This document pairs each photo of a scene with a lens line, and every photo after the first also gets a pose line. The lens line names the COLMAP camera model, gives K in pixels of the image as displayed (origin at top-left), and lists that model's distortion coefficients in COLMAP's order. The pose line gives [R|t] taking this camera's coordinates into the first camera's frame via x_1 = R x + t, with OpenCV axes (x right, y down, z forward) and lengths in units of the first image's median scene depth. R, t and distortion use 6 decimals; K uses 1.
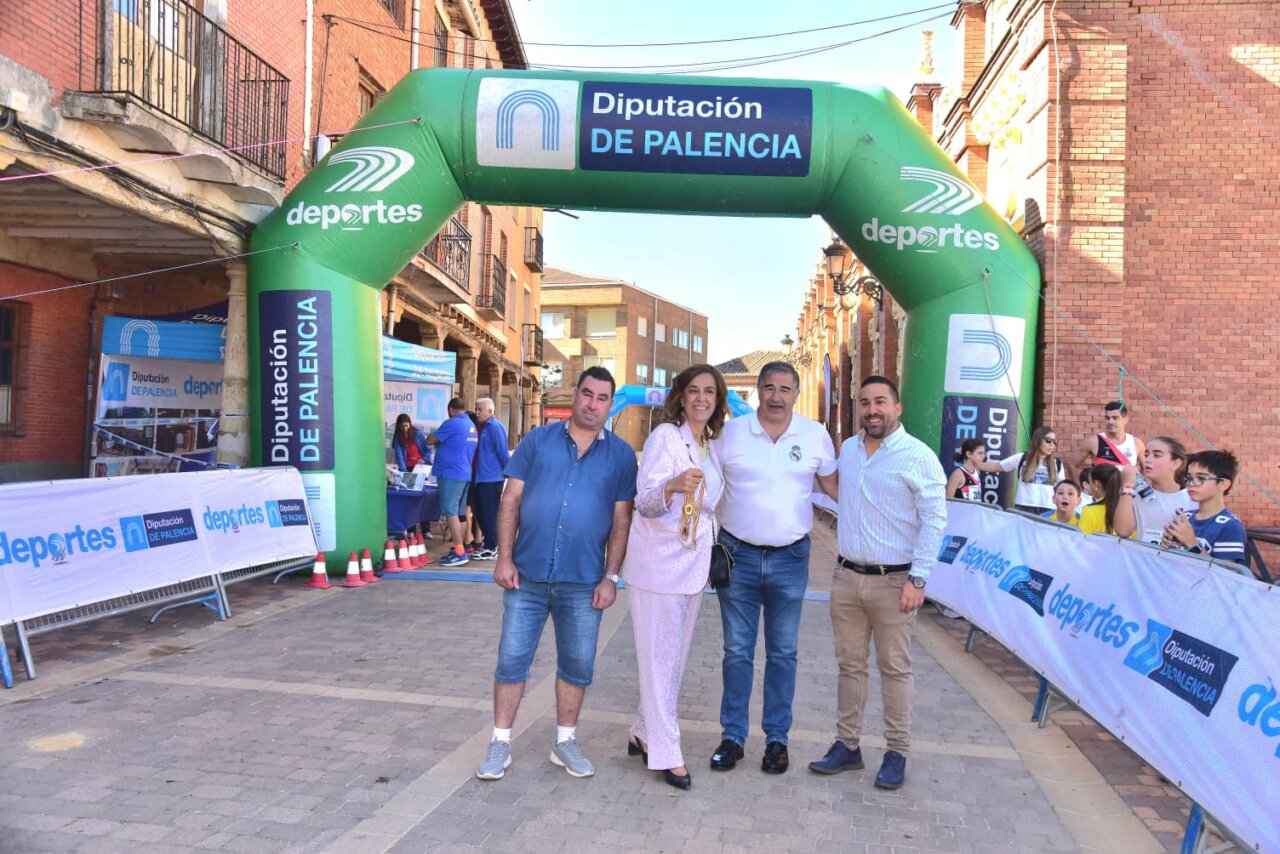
lens RADIAL K [[1041.9, 0, 655.7], [0, 1041.9, 438.1], [0, 0, 1]] dist [-0.042586, 0.094345]
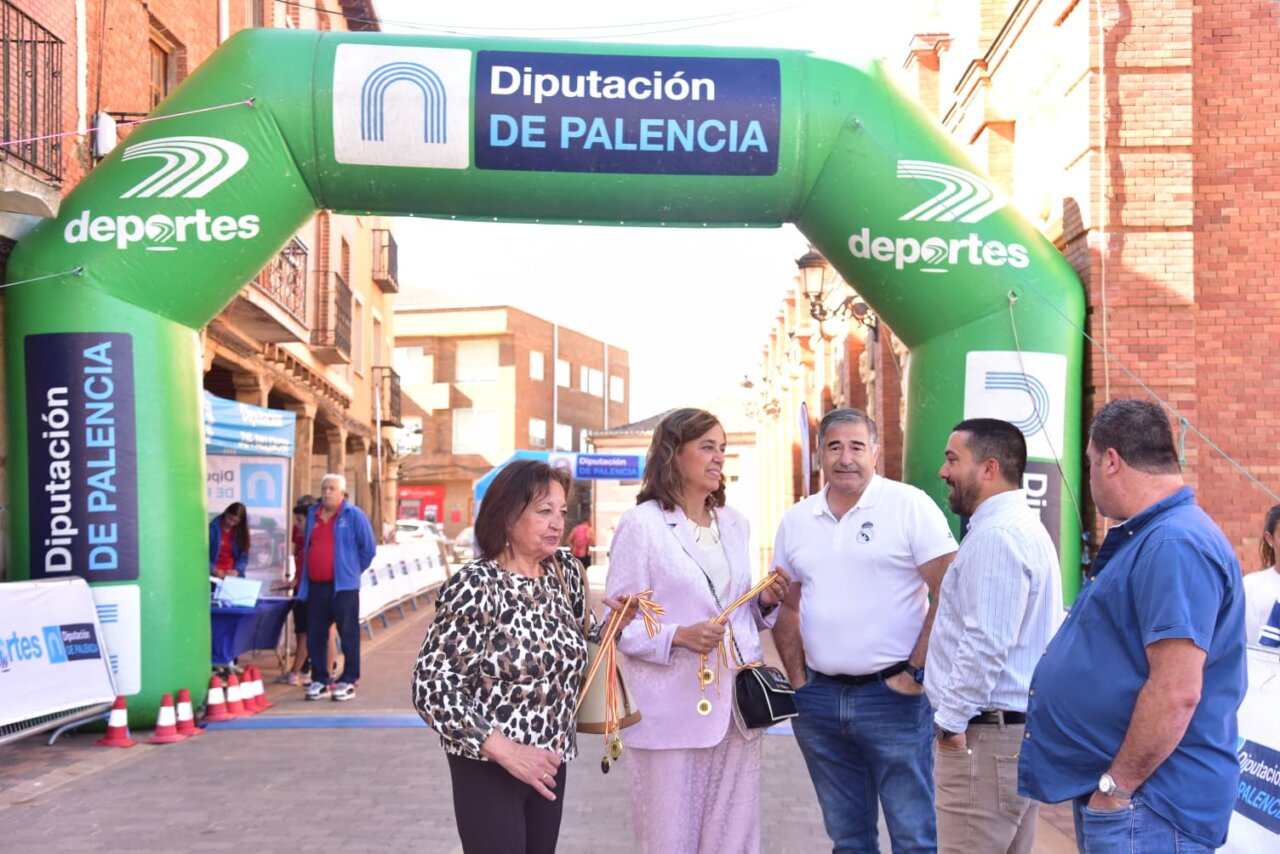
lens RADIAL K [[1517.2, 0, 653.7], [0, 1517.2, 440.2], [0, 0, 1]] dist [0.130531, 0.183385]
pose [[0.997602, -0.020981, 0.065960, -0.021405], [0.024600, 0.998208, -0.054545, 0.000974], [-0.064698, 0.056037, 0.996330, -0.098366]]
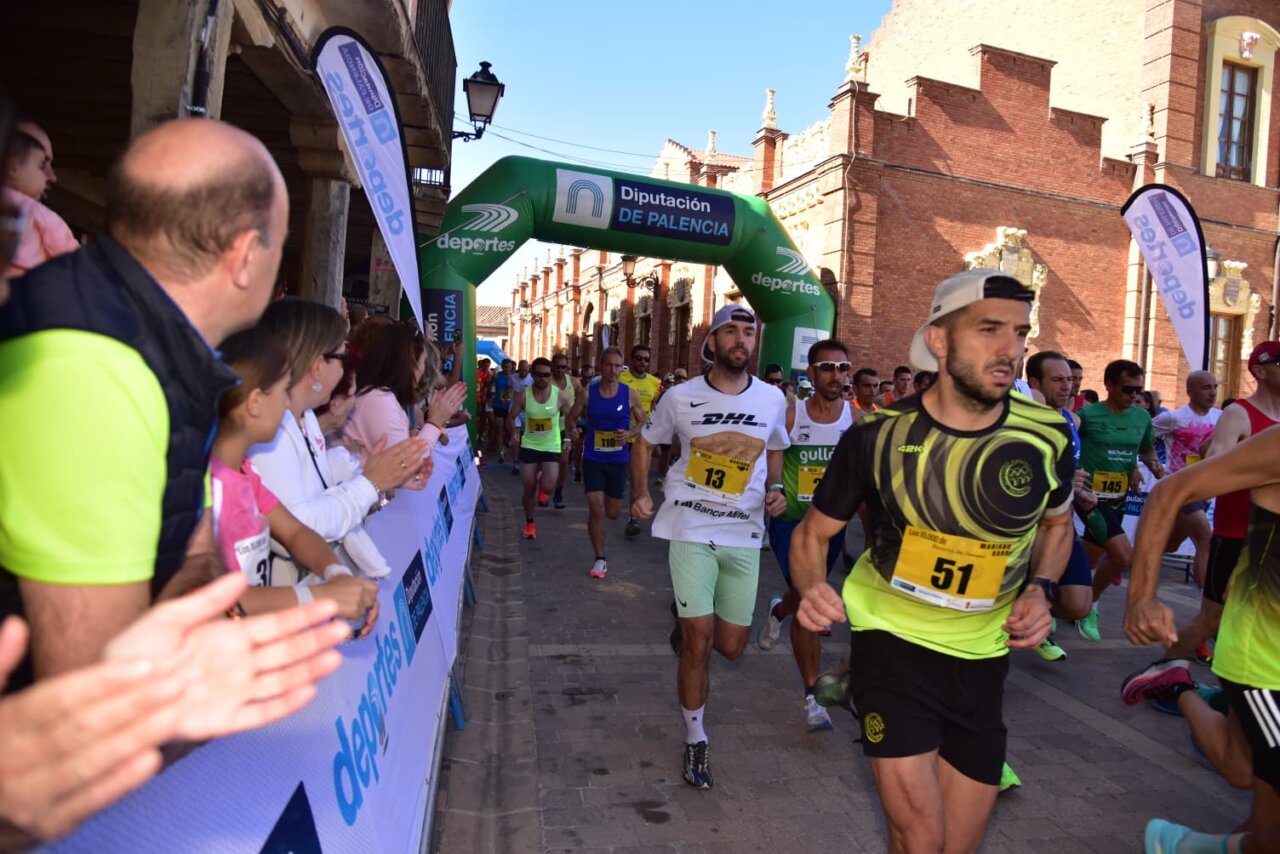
lens RADIAL K [[870.6, 0, 651.6], [0, 870.6, 435.2], [0, 0, 1]] dist [-0.101200, 0.061994]
pose [[0.924715, 0.008914, 0.380556, -0.555602], [-0.035664, 0.997357, 0.063298, -0.013209], [-0.378986, -0.072104, 0.922589, -0.371842]]
